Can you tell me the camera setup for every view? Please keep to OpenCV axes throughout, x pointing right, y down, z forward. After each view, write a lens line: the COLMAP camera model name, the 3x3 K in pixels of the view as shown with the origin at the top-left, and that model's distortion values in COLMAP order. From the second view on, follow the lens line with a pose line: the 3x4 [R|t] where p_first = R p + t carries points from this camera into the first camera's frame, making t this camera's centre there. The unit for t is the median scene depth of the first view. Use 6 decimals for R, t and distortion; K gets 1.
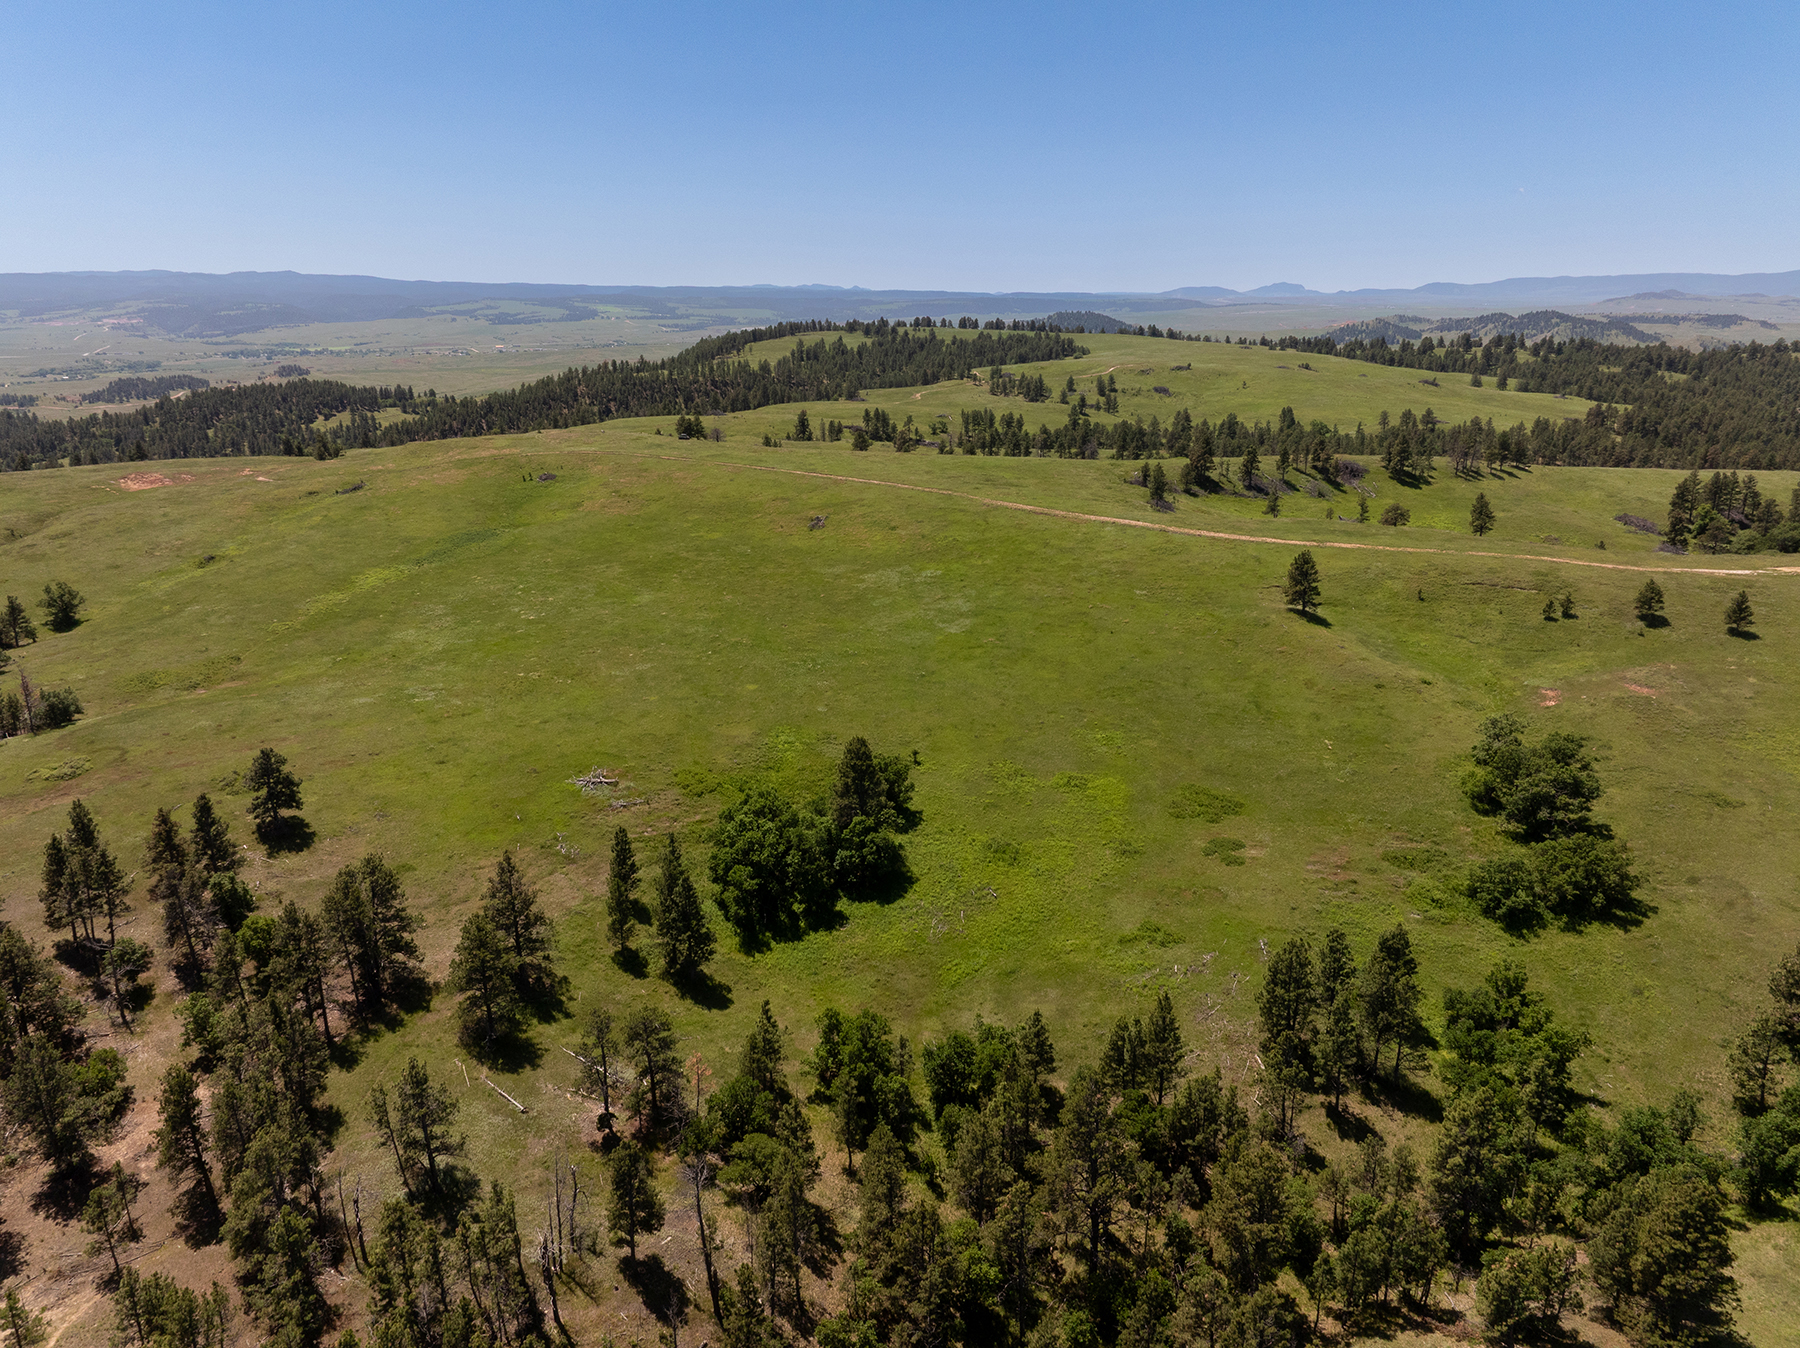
lens RADIAL K [[1274.9, 0, 898.4], [0, 1274.9, 672.4], [0, 0, 1]] dist [-0.025074, 0.004647]
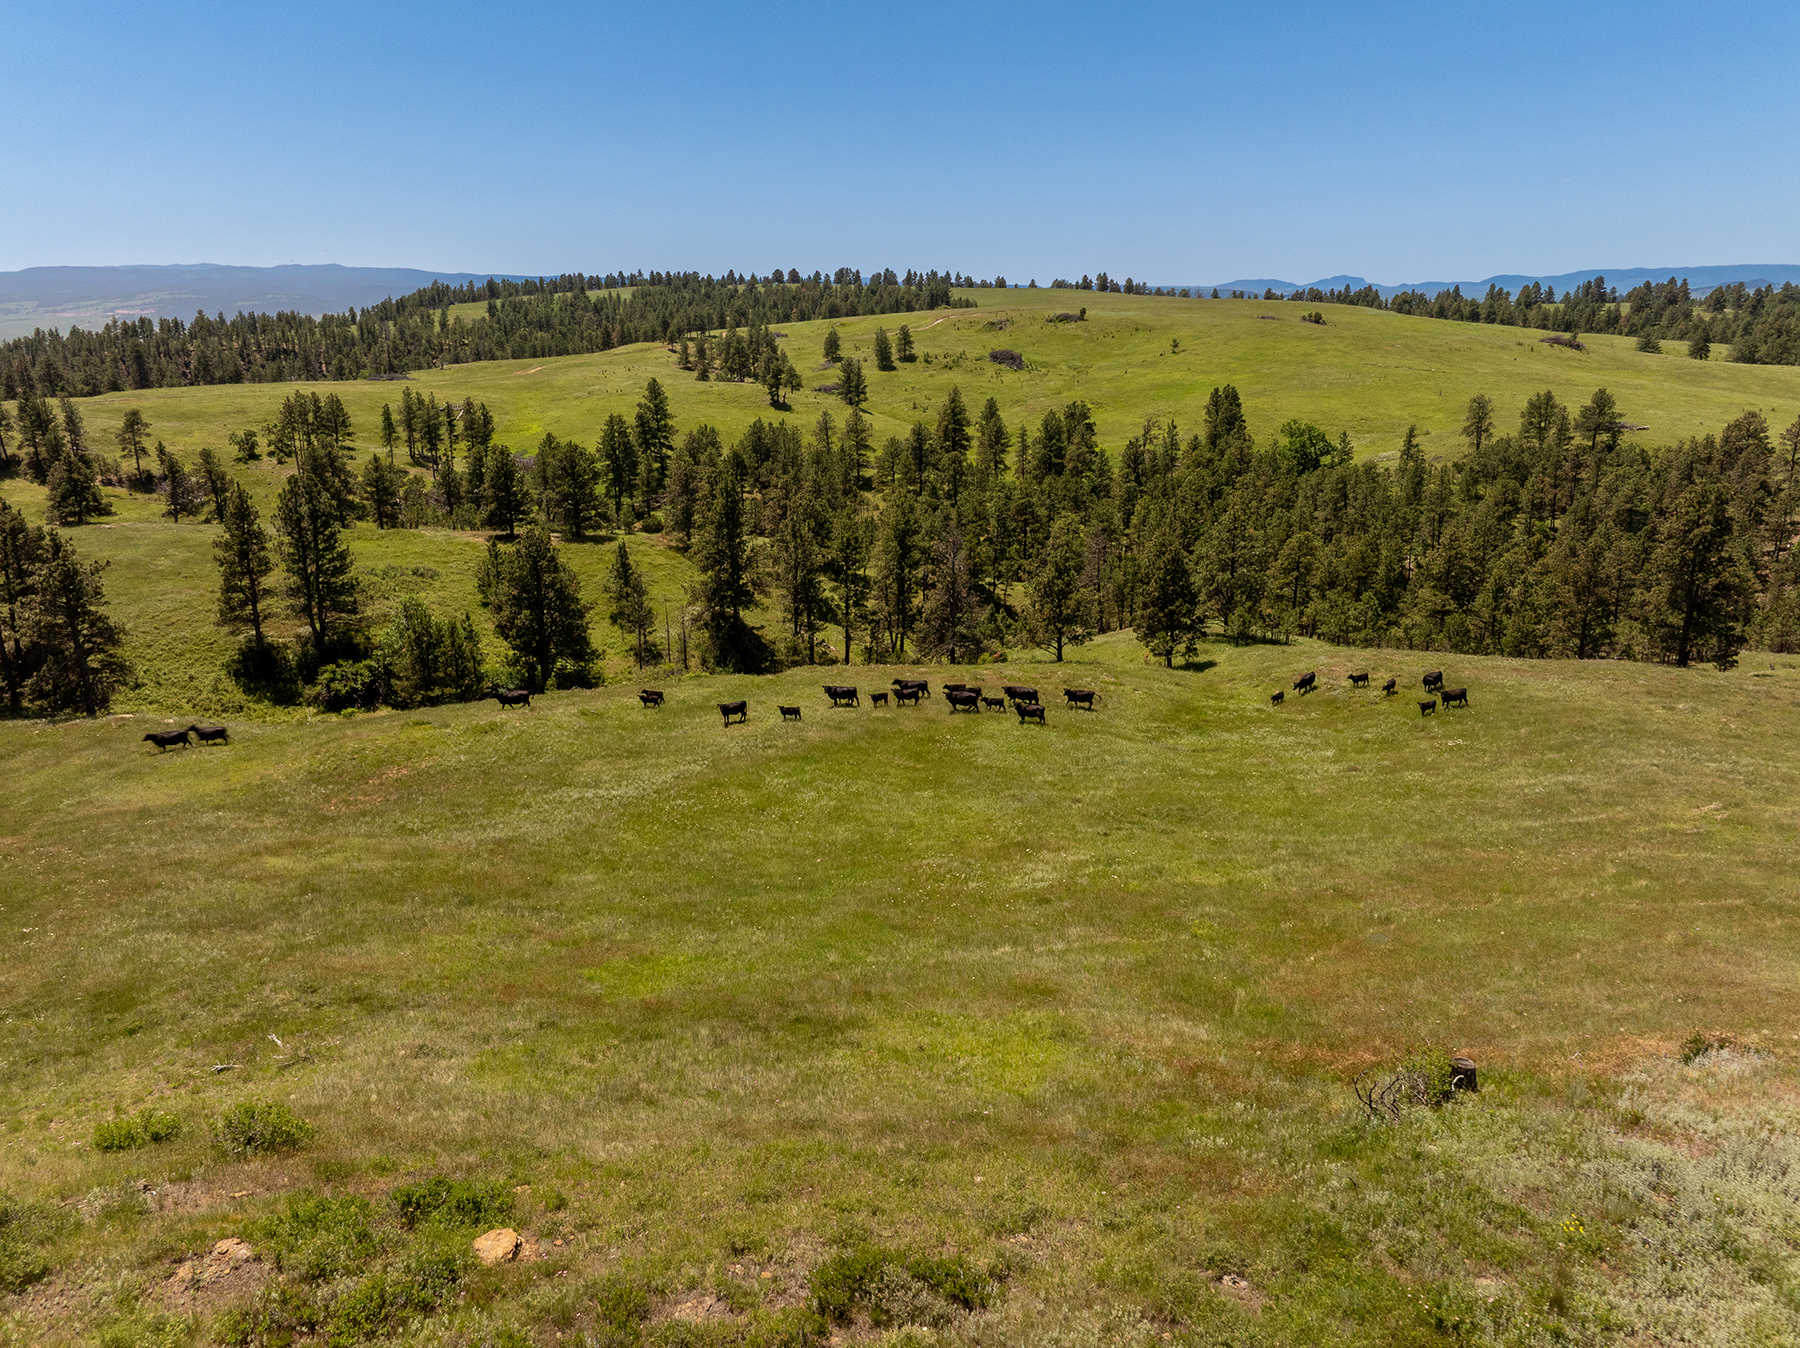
lens RADIAL K [[1274.9, 0, 901.6], [0, 1274.9, 673.9], [0, 0, 1]] dist [-0.025074, 0.004647]
pose [[0.999194, 0.009695, -0.038958, 0.186623], [-0.009502, 0.999942, 0.005157, -0.101998], [0.039005, -0.004783, 0.999228, 0.506644]]
